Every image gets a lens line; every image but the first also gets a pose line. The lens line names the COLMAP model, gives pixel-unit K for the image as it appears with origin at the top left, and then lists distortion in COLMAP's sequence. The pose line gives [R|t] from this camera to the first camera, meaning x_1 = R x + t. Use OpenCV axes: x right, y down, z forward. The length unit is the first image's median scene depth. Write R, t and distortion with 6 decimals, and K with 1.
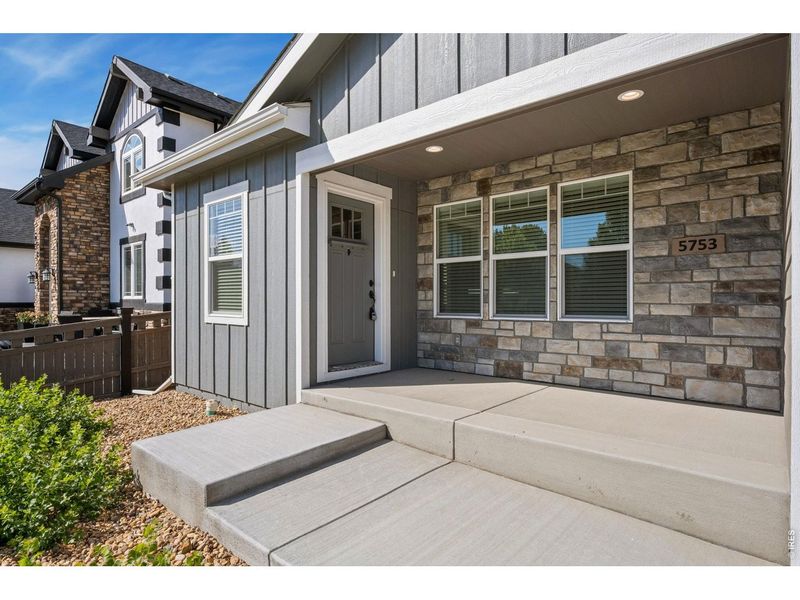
lens RADIAL K [[440.8, 0, 400.0], [0, 440.8, 300.0], [0, 0, 1]] dist [0.000344, 0.000075]
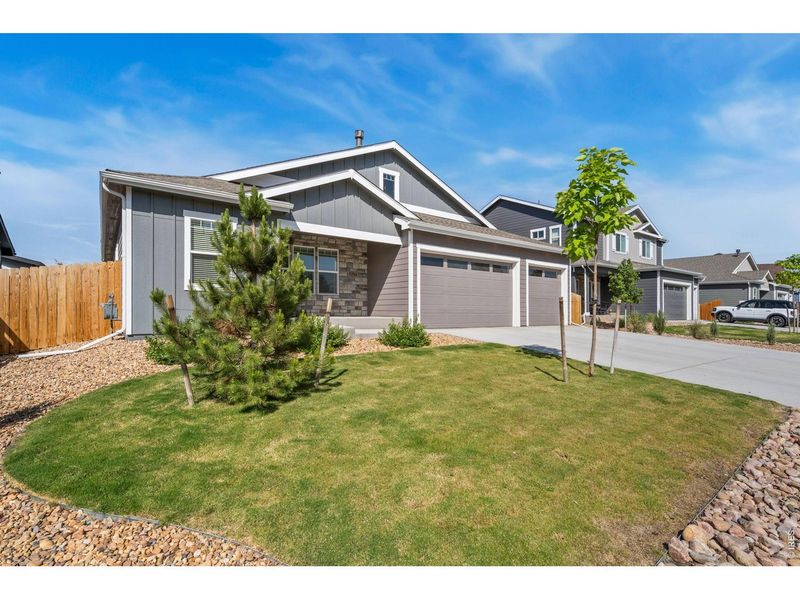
lens RADIAL K [[315.8, 0, 400.0], [0, 315.8, 300.0], [0, 0, 1]] dist [-0.000046, -0.000007]
pose [[0.247748, 0.013217, 0.968734, -1.732561], [-0.017980, 0.999797, -0.009043, 0.104131], [-0.968658, -0.015177, 0.247936, -0.050239]]
